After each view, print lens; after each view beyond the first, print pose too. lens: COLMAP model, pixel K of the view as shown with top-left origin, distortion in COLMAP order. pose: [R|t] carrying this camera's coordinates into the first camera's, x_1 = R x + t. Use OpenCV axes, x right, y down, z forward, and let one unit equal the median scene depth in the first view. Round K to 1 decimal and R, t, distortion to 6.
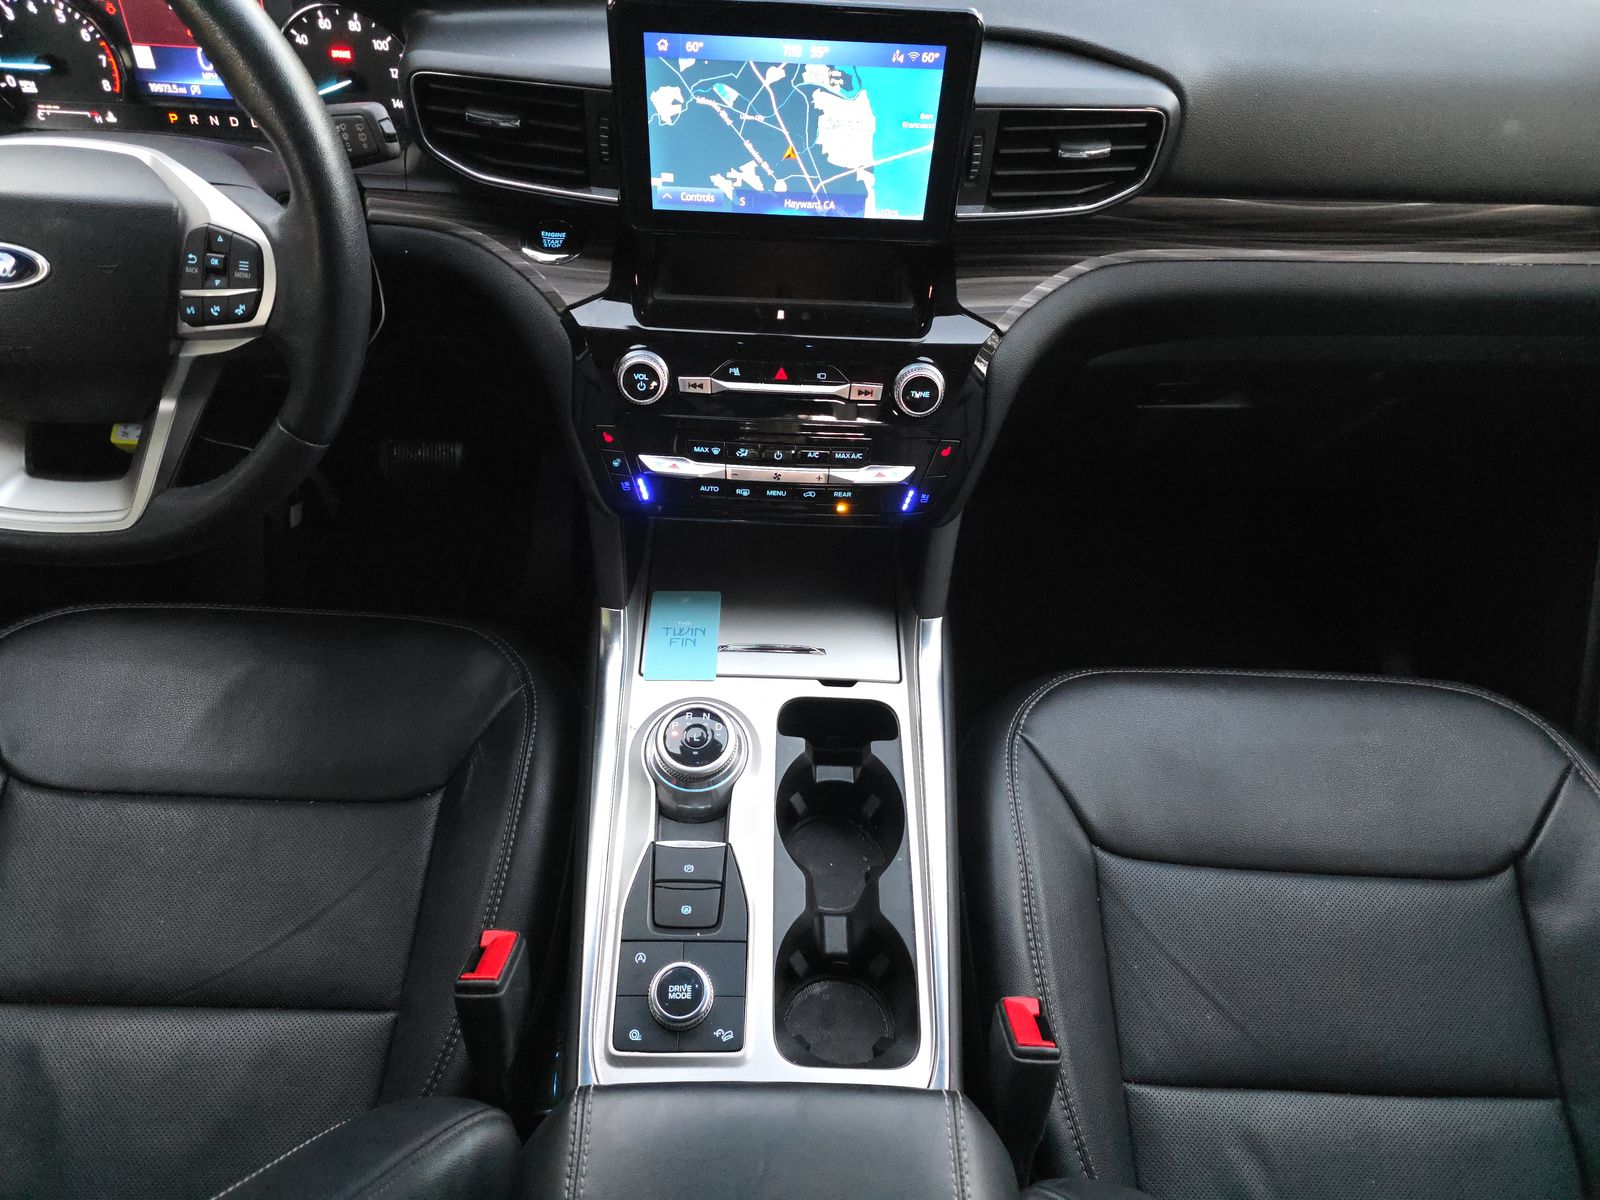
lens RADIAL K [[1091.4, 0, 802.5], [0, 1091.4, 608.3], [0, 0, 1]] dist [0.014236, -0.001317]
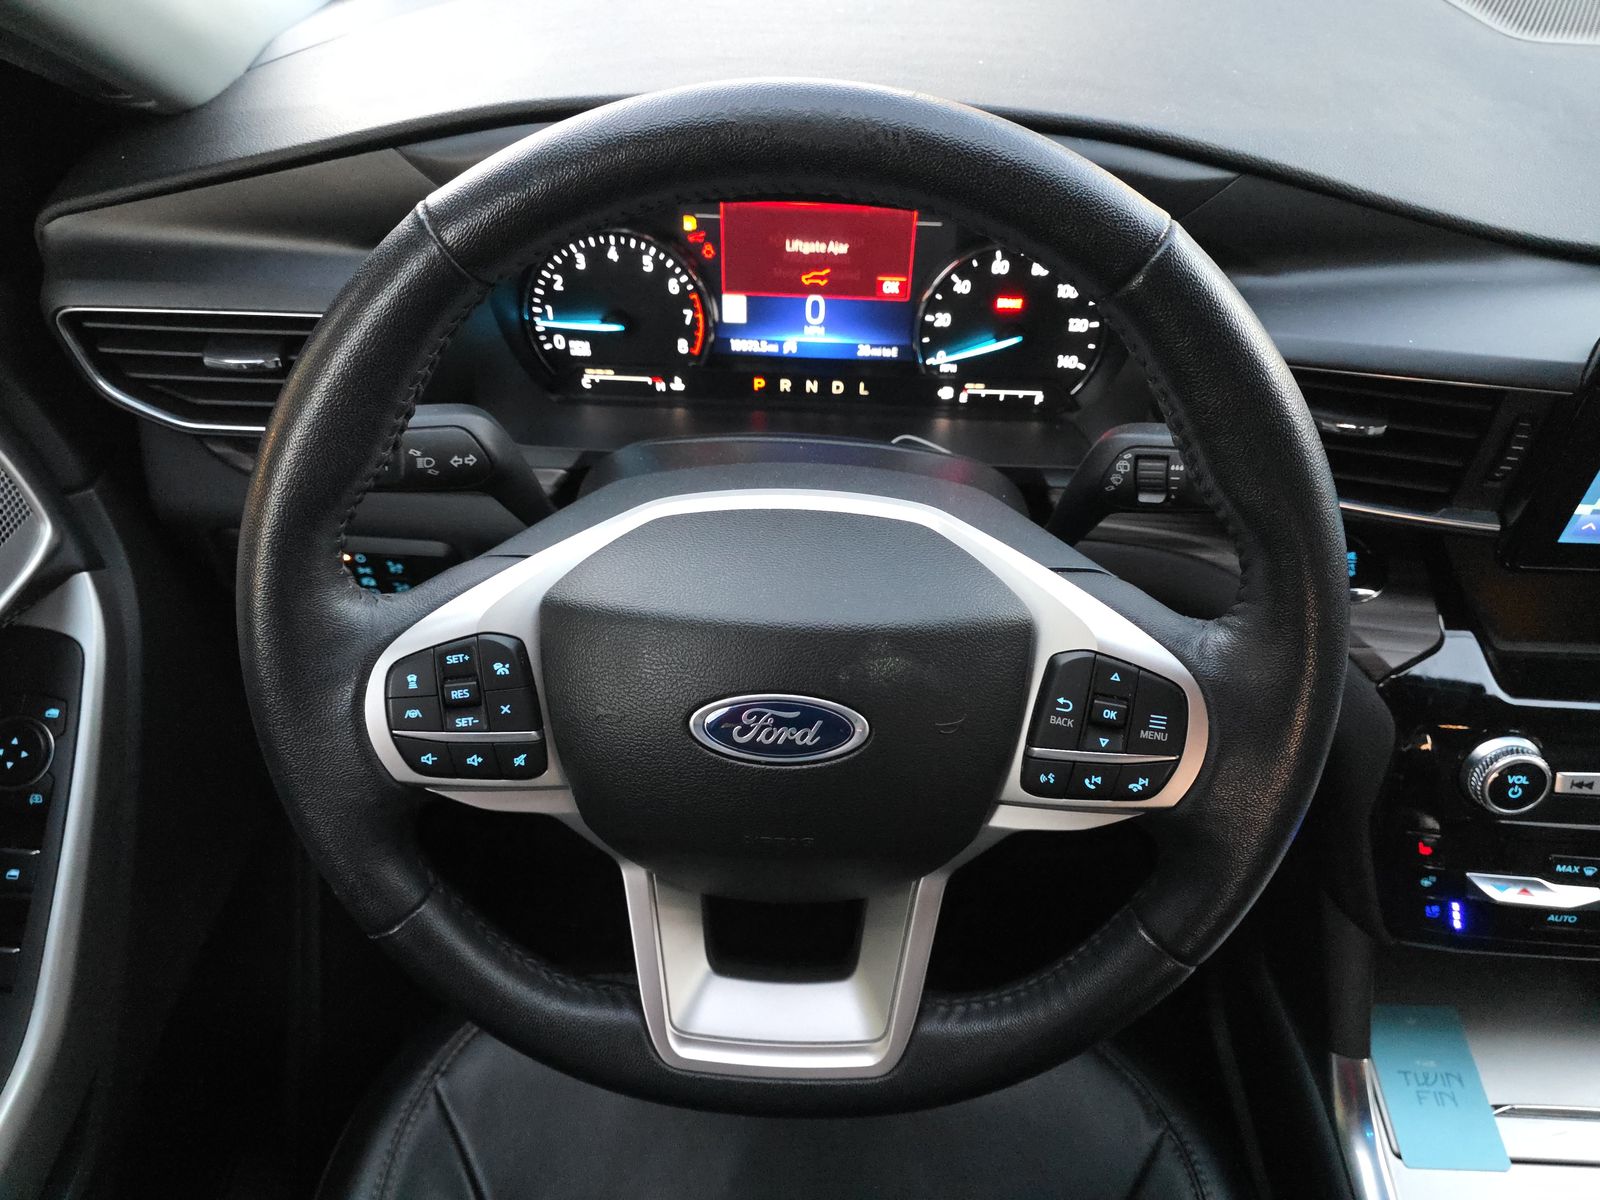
lens RADIAL K [[1069.4, 0, 800.0], [0, 1069.4, 600.0], [0, 0, 1]] dist [0.092061, -0.068289]
pose [[0.998962, 0.003971, -0.045369, -0.527568], [-0.006512, 0.998411, -0.055982, -0.265811], [0.045075, 0.056219, 0.997400, 0.284650]]
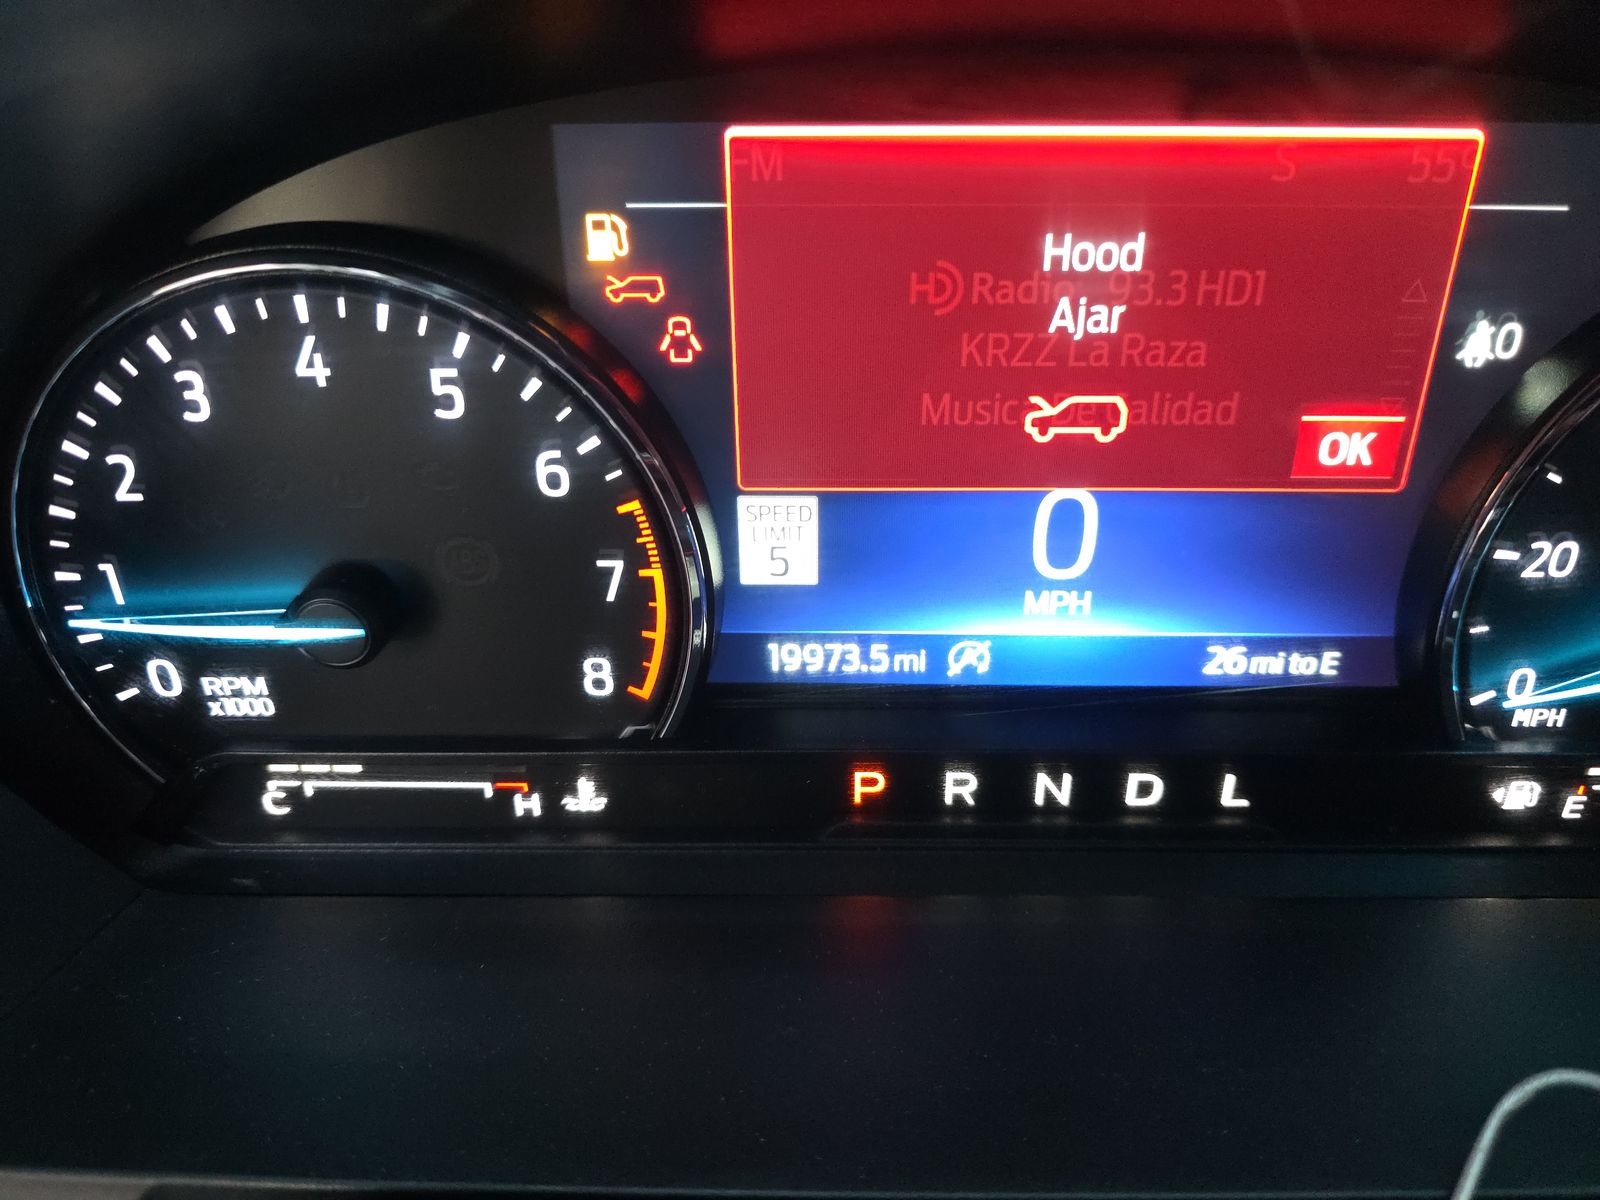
lens RADIAL K [[1031.8, 0, 800.0], [0, 1031.8, 600.0], [0, 0, 1]] dist [-0.004238, -0.002337]
pose [[0.998561, -0.039362, -0.036430, -0.596408], [0.030729, 0.976594, -0.212884, -0.454101], [0.043957, 0.211458, 0.976398, 0.820287]]
